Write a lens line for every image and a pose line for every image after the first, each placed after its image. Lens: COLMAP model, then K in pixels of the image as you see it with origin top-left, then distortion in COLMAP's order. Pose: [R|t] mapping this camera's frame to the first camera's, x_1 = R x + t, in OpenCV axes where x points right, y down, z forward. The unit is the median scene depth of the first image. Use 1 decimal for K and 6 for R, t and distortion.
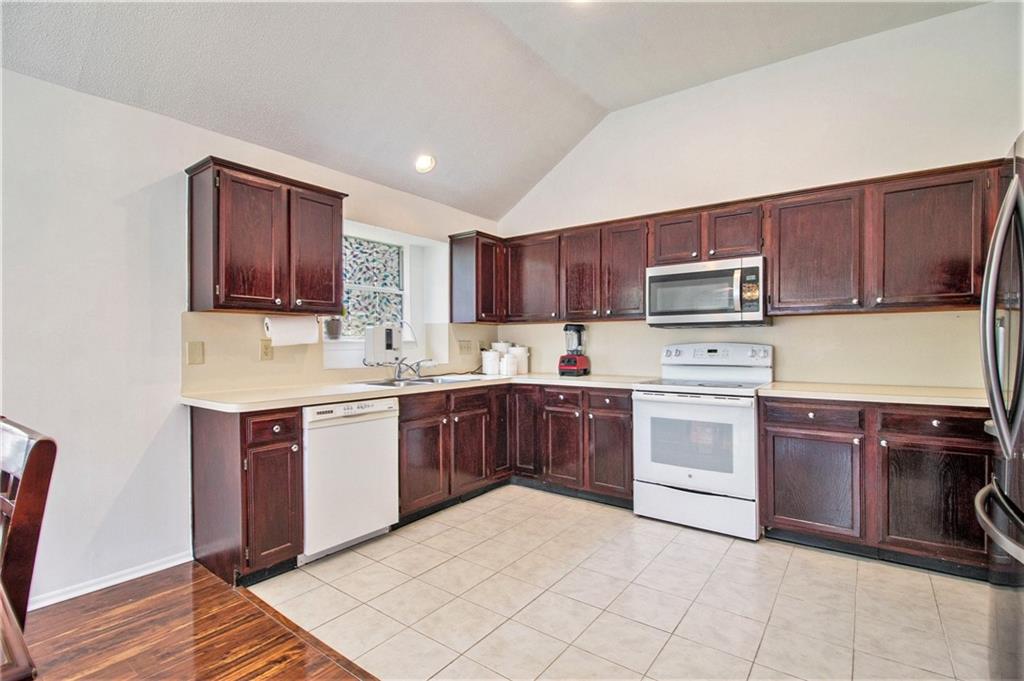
lens RADIAL K [[475.2, 0, 535.5], [0, 475.2, 339.5], [0, 0, 1]] dist [-0.004314, -0.005666]
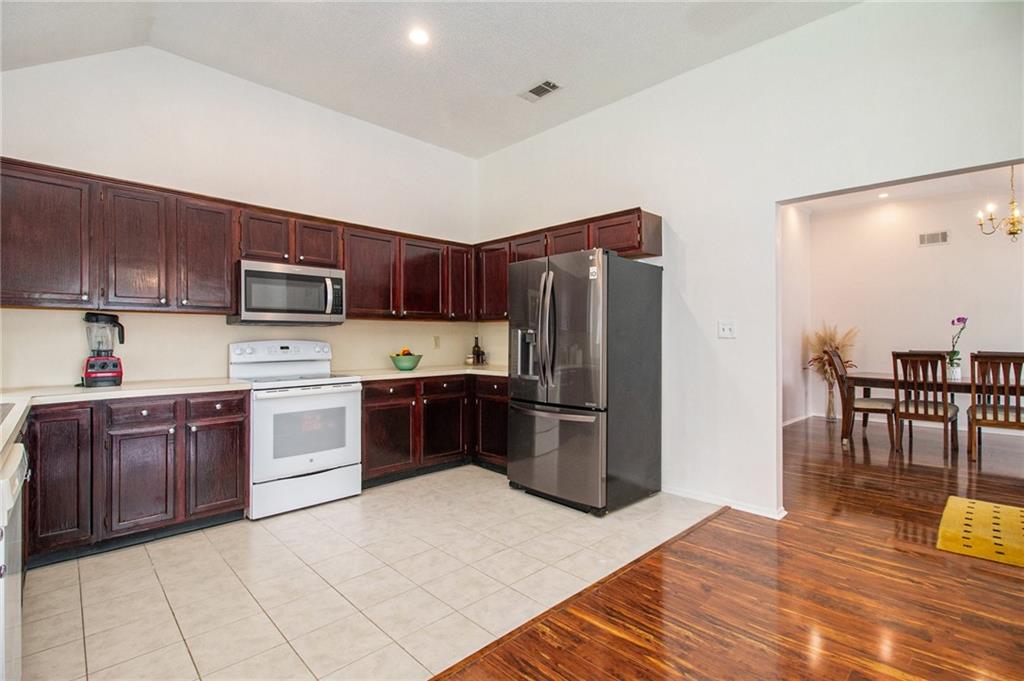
lens RADIAL K [[475.2, 0, 501.6], [0, 475.2, 352.8], [0, 0, 1]] dist [-0.004314, -0.005666]
pose [[0.193874, -0.024907, 0.980710, -0.674708], [-0.006050, 0.999628, 0.026583, 0.004739], [-0.981008, -0.011088, 0.193652, 0.355810]]
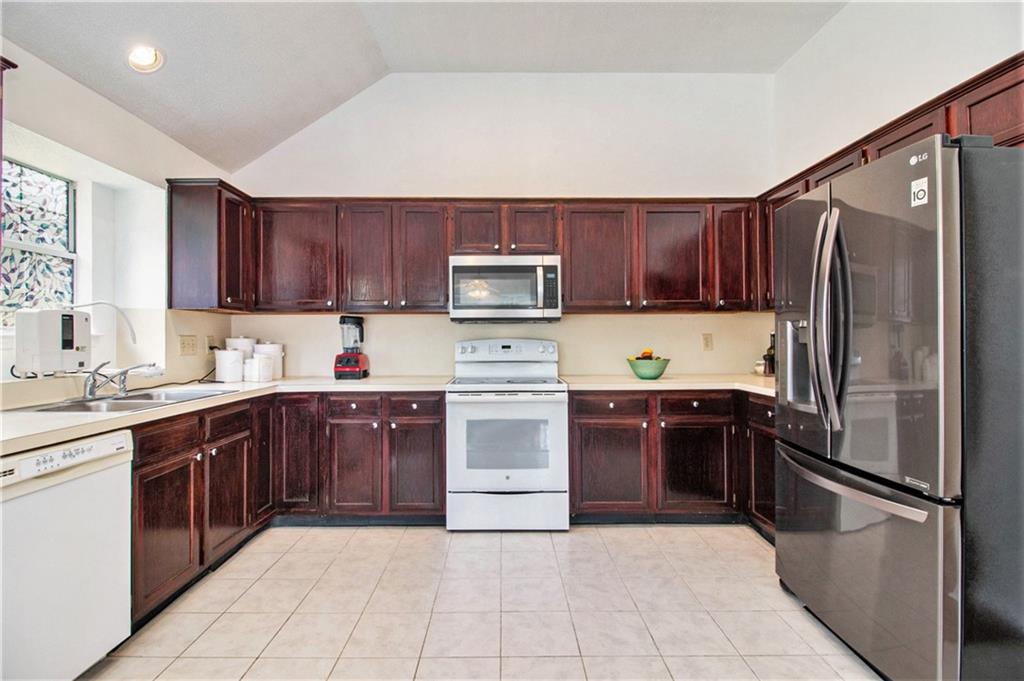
lens RADIAL K [[475.2, 0, 508.1], [0, 475.2, 341.0], [0, 0, 1]] dist [-0.004314, -0.005666]
pose [[0.813241, -0.000819, 0.581926, -0.230762], [-0.006166, 0.999931, 0.010024, 0.001605], [-0.581894, -0.011740, 0.813180, 0.222831]]
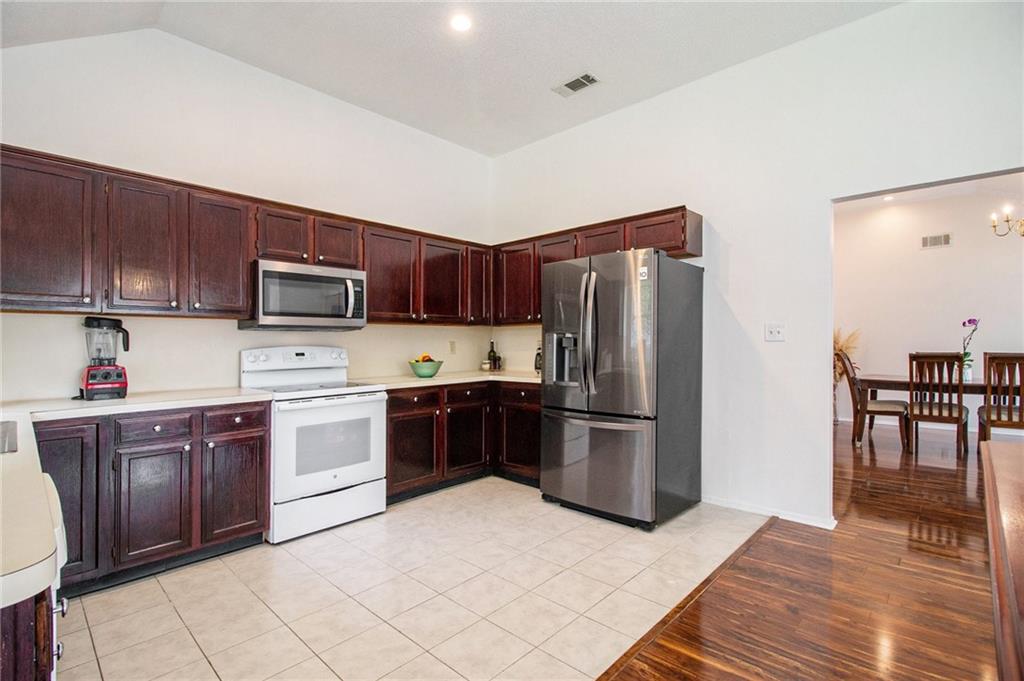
lens RADIAL K [[475.2, 0, 497.8], [0, 475.2, 346.6], [0, 0, 1]] dist [-0.004314, -0.005666]
pose [[0.148682, -0.003802, 0.988878, -0.634990], [0.000863, 0.999993, 0.003715, 0.005210], [-0.988885, 0.000301, 0.148684, 0.507434]]
